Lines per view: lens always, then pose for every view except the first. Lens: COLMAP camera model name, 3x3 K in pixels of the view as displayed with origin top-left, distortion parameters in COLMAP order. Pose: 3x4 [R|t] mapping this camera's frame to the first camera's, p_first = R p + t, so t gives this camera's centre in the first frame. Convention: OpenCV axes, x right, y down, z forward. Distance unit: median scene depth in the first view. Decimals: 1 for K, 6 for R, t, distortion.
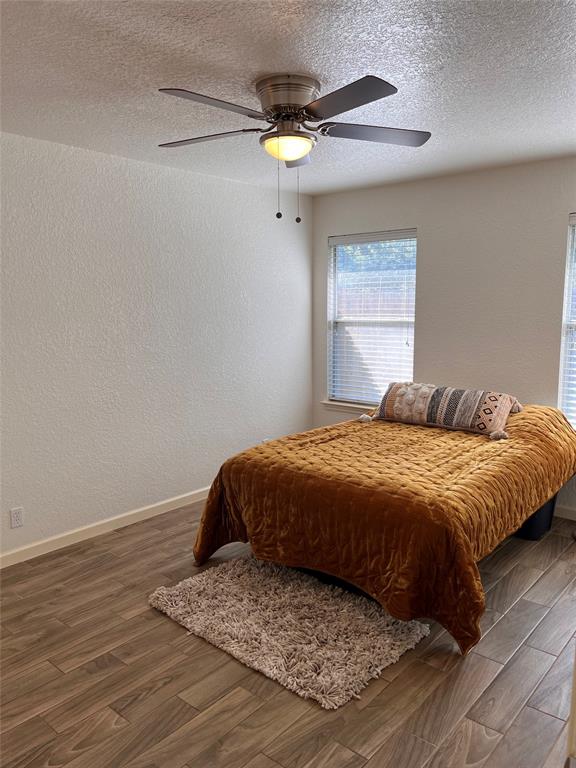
lens RADIAL K [[585.1, 0, 283.4], [0, 585.1, 384.3], [0, 0, 1]] dist [0.052941, -0.069453]
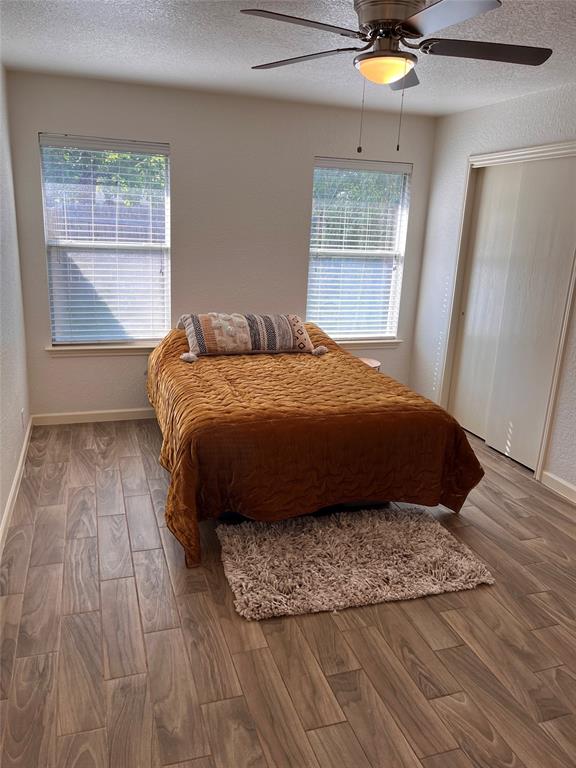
lens RADIAL K [[585.1, 0, 283.4], [0, 585.1, 384.3], [0, 0, 1]] dist [0.052941, -0.069453]
pose [[0.513208, -0.200118, 0.834608, -0.612920], [0.073562, 0.979115, 0.189533, -0.069813], [-0.855106, -0.035874, 0.517211, 0.419484]]
